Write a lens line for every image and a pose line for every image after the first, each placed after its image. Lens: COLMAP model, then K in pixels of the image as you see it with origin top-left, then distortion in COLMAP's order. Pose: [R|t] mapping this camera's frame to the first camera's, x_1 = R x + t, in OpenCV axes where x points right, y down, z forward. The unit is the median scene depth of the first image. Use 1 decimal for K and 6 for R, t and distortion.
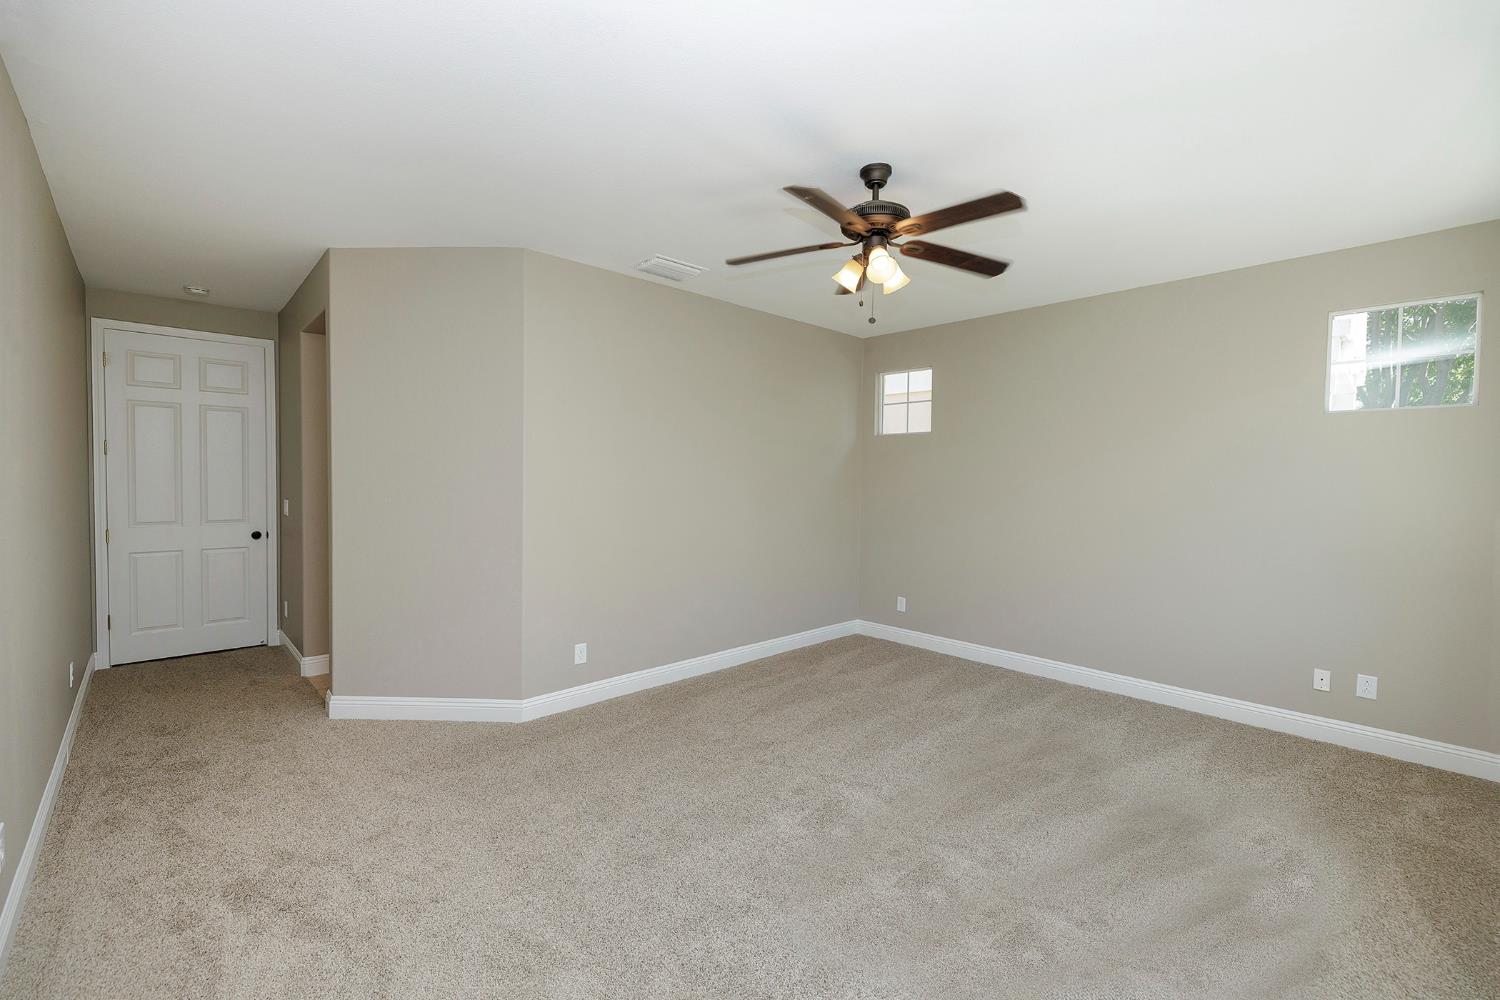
lens RADIAL K [[628.6, 0, 744.0], [0, 628.6, 492.9], [0, 0, 1]] dist [0.002479, 0.000310]
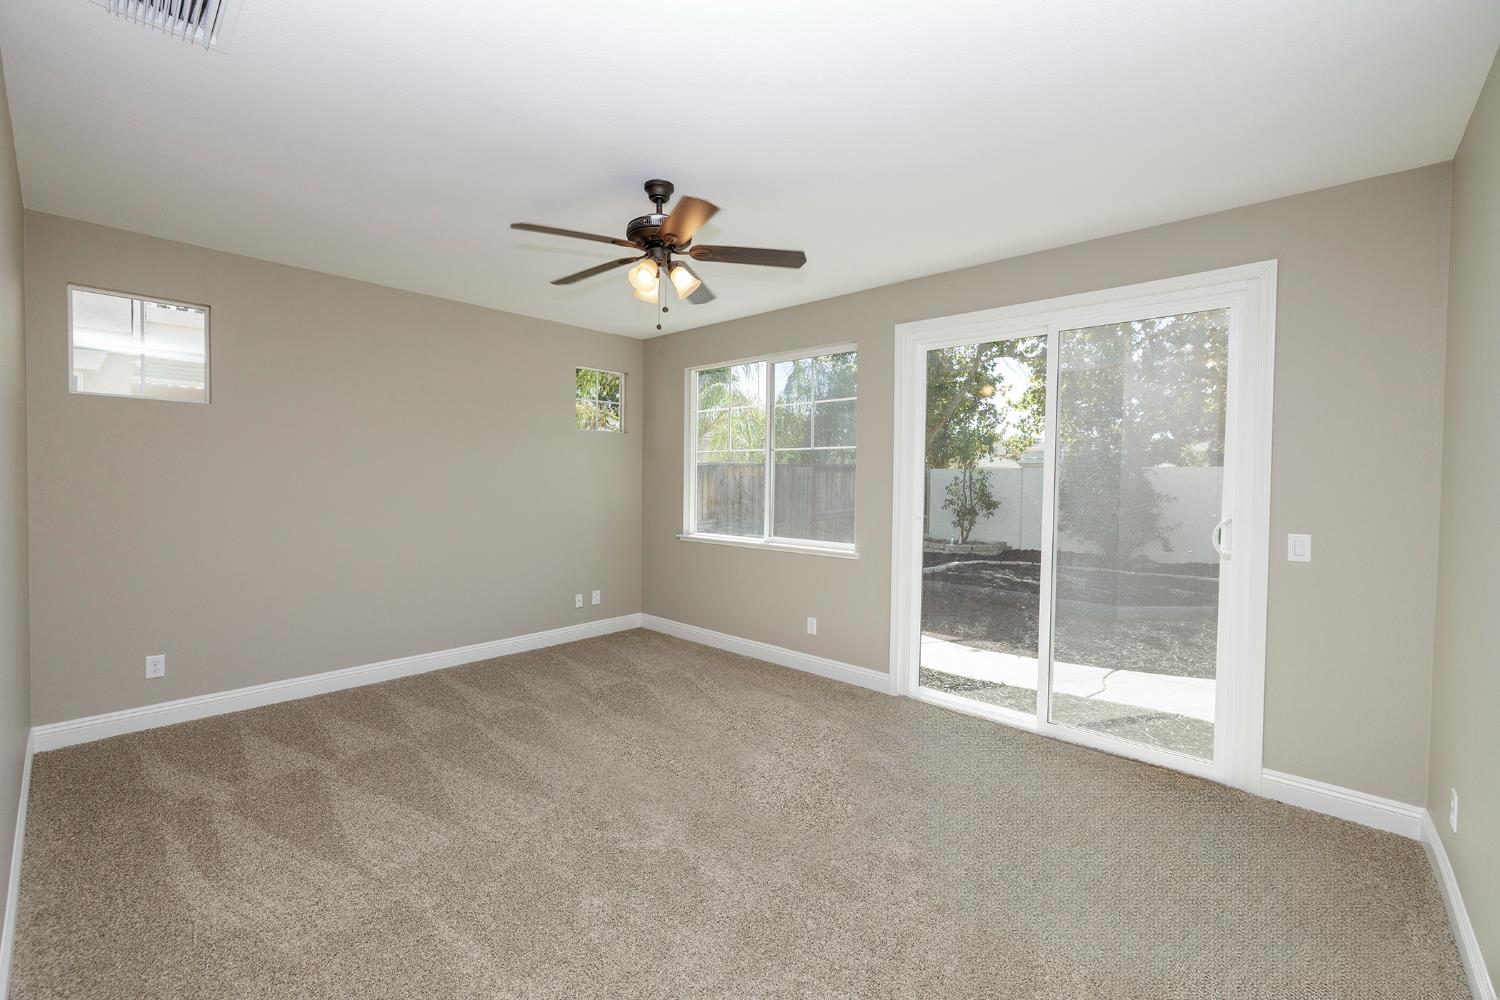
lens RADIAL K [[628.6, 0, 744.0], [0, 628.6, 492.9], [0, 0, 1]] dist [0.002479, 0.000310]
pose [[-0.084475, -0.034448, 0.995830, -0.675360], [0.012124, 0.999293, 0.035596, -0.024309], [-0.996352, 0.015081, -0.083998, 0.716920]]
